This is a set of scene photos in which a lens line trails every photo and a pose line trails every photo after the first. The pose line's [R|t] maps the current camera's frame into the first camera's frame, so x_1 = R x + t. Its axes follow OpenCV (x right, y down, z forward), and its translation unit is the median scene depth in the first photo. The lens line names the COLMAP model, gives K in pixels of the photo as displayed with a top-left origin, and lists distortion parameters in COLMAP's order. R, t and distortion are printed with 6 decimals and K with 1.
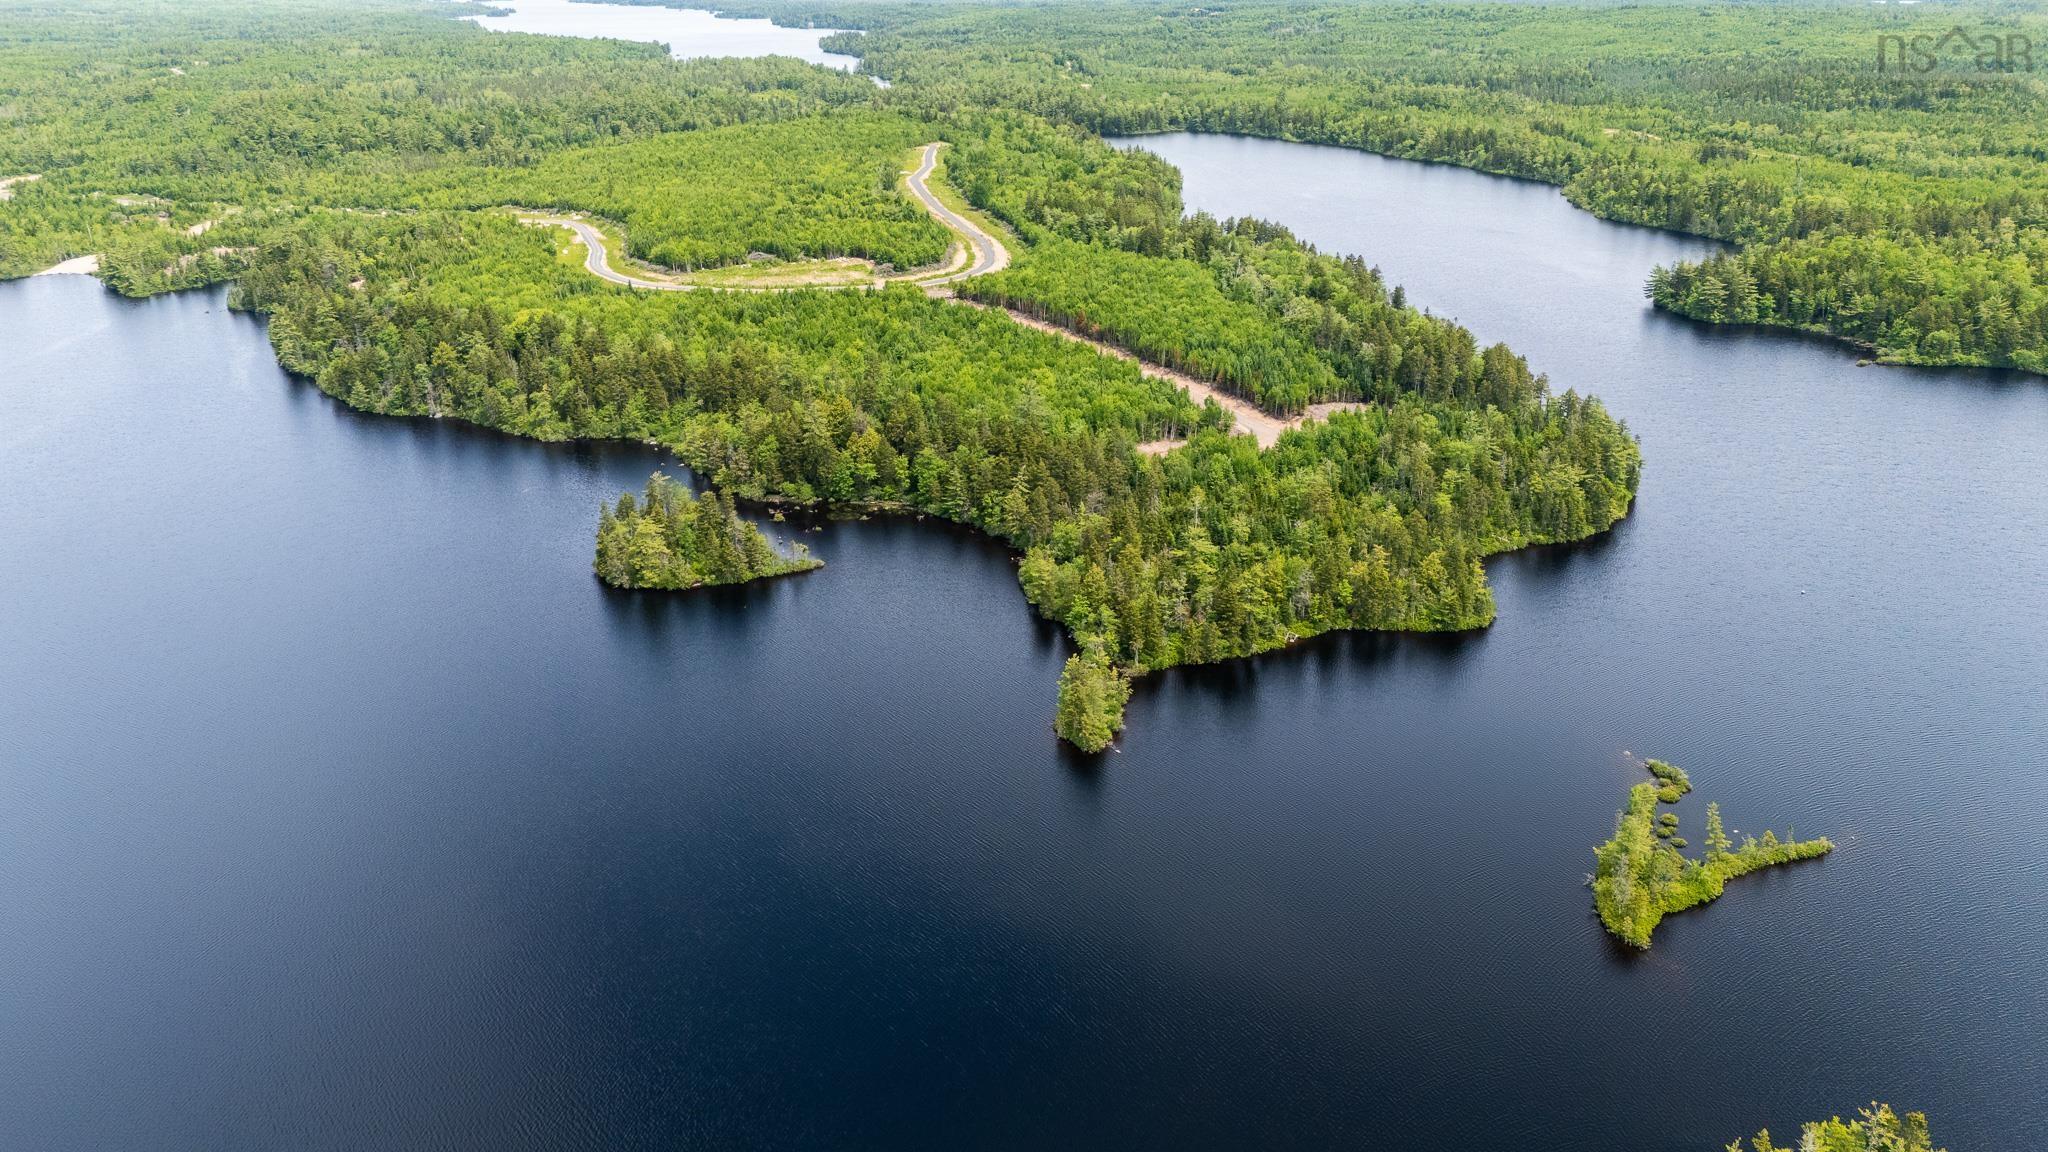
lens RADIAL K [[1530.1, 0, 1141.8], [0, 1530.1, 576.6], [0, 0, 1]] dist [-0.001293, -0.002786]
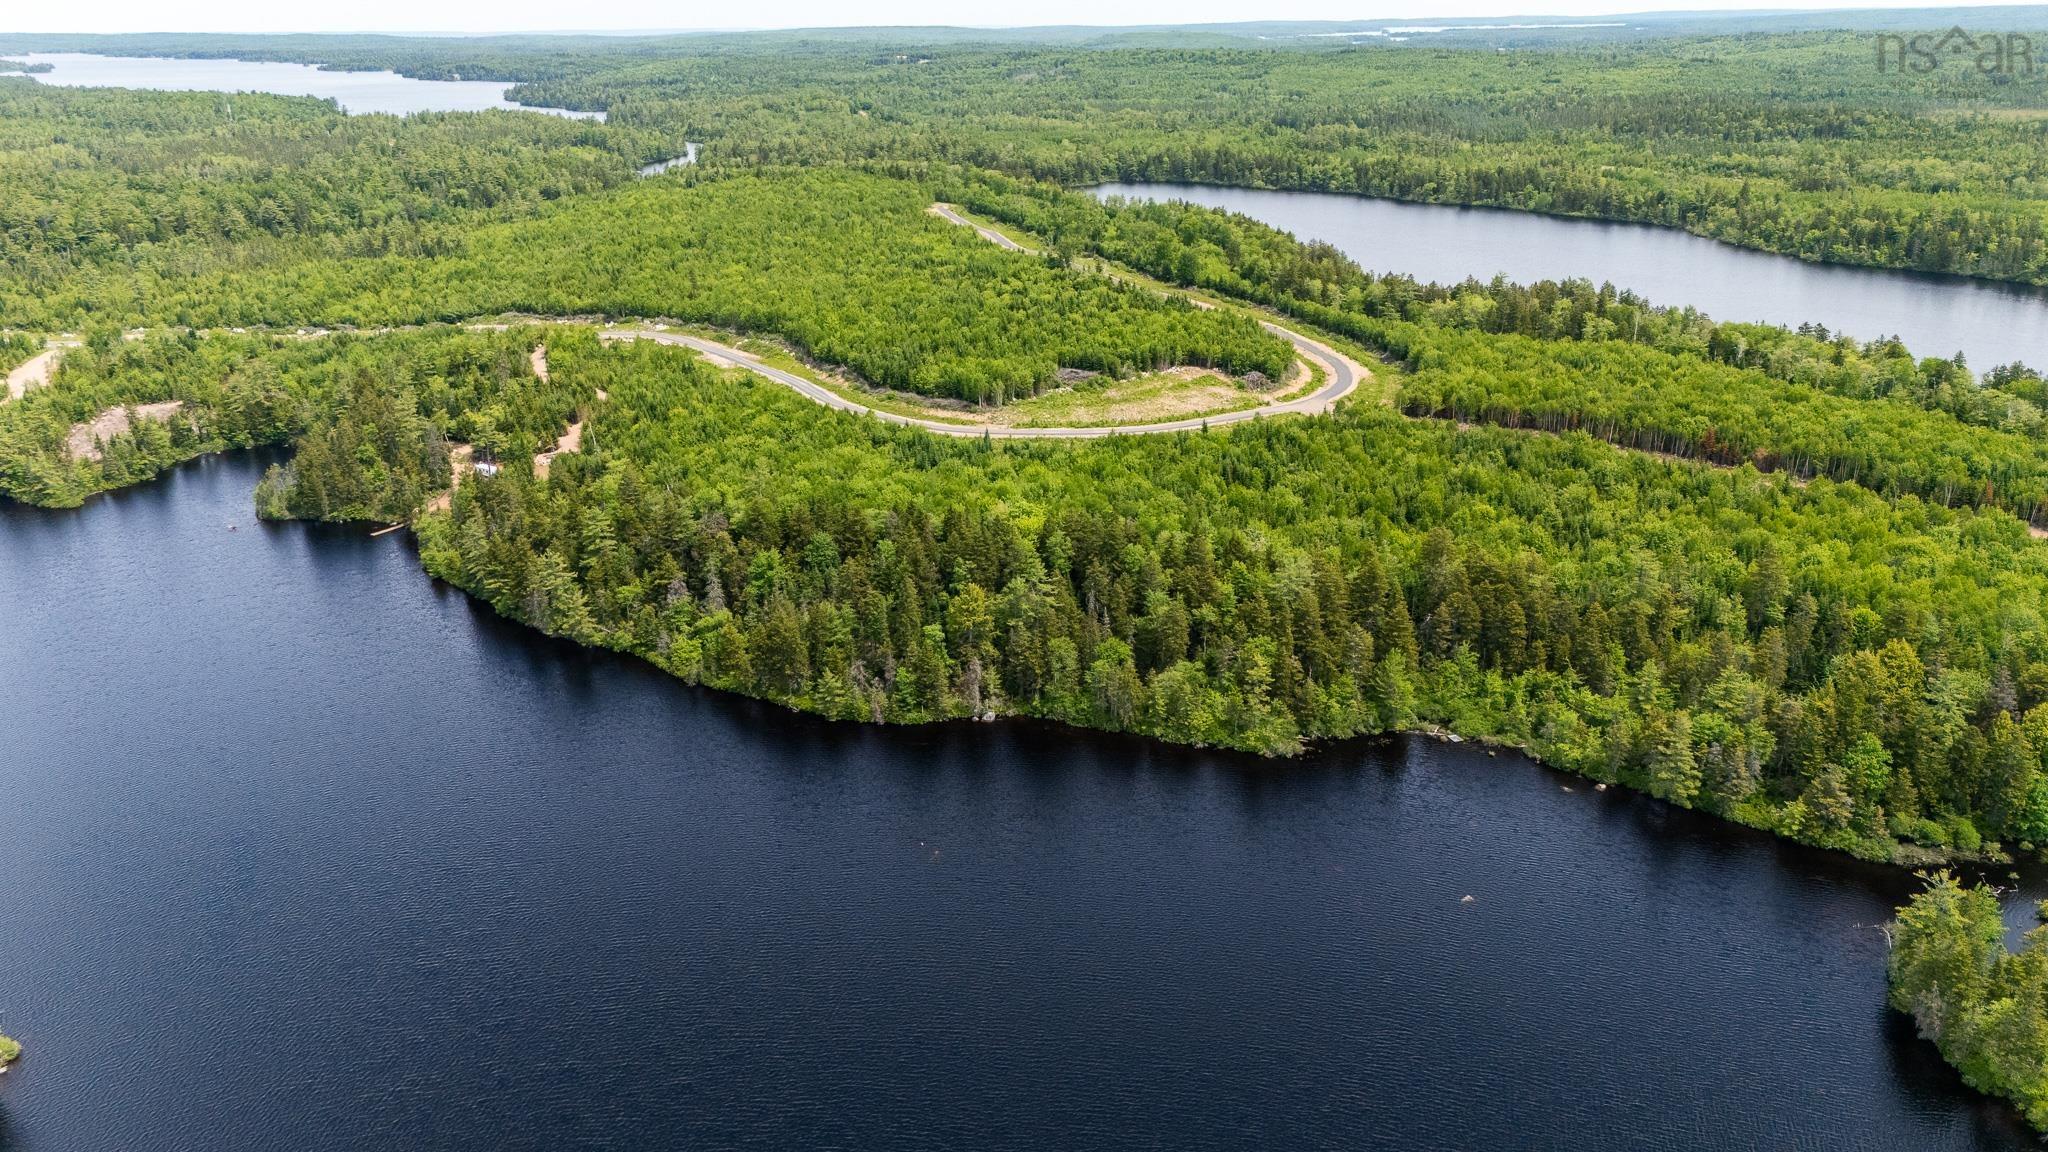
lens RADIAL K [[1403.3, 0, 1024.0], [0, 1403.3, 576.0], [0, 0, 1]] dist [0.038991, -0.049808]
pose [[0.959568, -0.103032, 0.261941, -0.310891], [0.105668, 0.994393, 0.004040, -0.084578], [-0.260889, 0.023802, 0.965075, 0.267564]]
